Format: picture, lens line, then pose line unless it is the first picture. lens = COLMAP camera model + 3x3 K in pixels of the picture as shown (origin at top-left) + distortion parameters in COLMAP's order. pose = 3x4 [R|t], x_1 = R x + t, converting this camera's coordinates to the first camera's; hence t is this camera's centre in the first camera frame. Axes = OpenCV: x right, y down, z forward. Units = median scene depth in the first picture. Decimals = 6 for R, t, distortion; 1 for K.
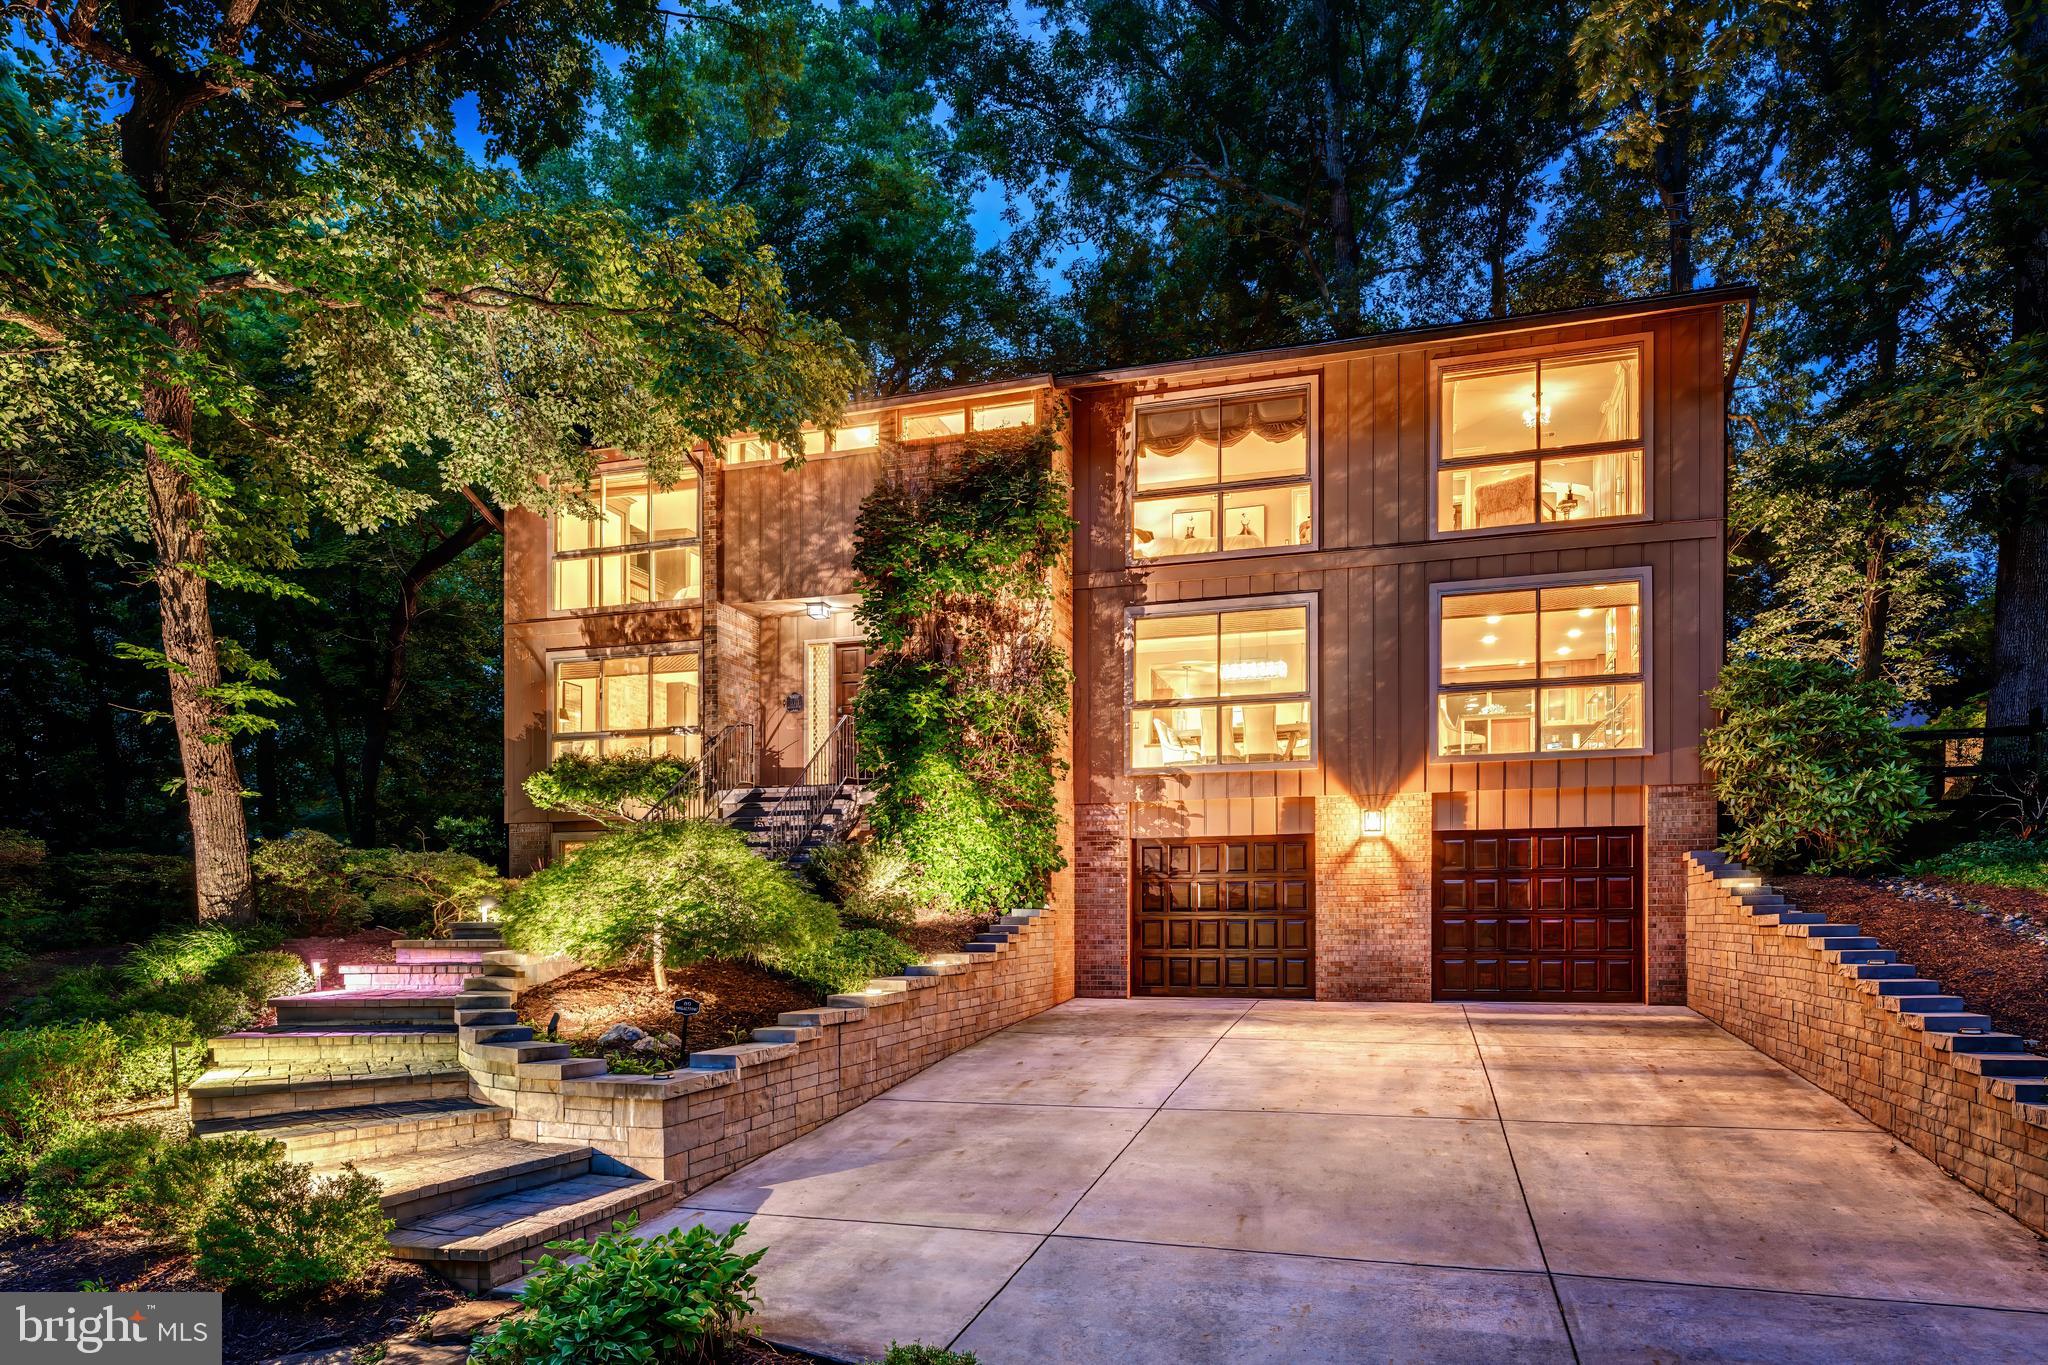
lens RADIAL K [[963.6, 0, 1016.4], [0, 963.6, 740.9], [0, 0, 1]] dist [-0.001150, -0.000478]
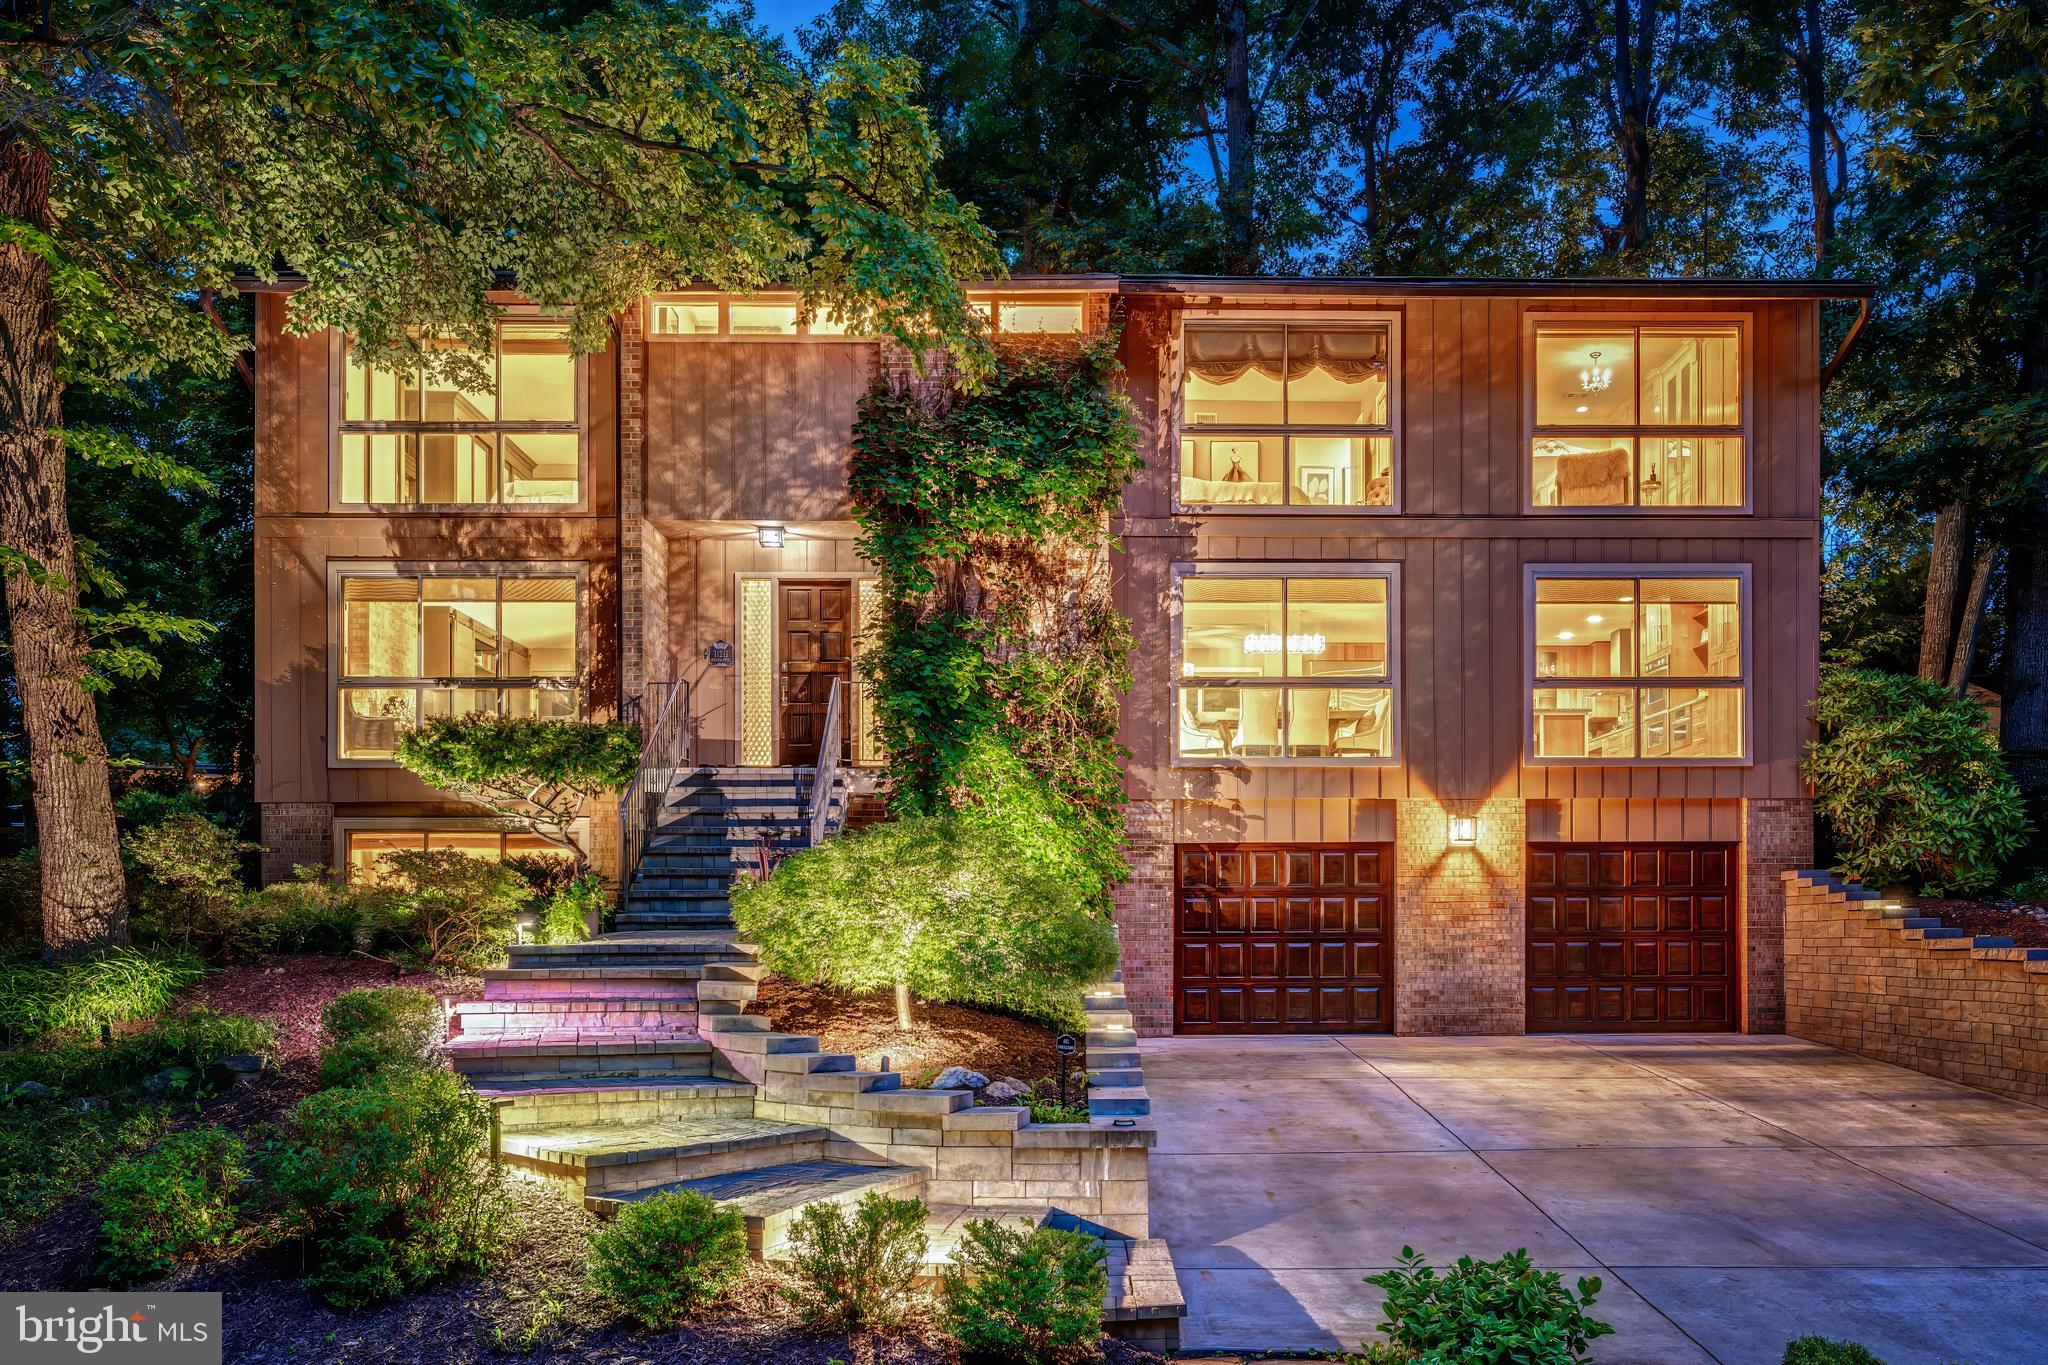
lens RADIAL K [[1282.5, 0, 1024.5], [0, 1282.5, 681.1], [0, 0, 1]] dist [-0.002765, 0.003538]
pose [[0.972492, 0.047159, 0.228114, -0.282803], [-0.043558, 0.998834, -0.020794, -0.009715], [-0.228829, 0.010286, 0.973412, -0.046213]]
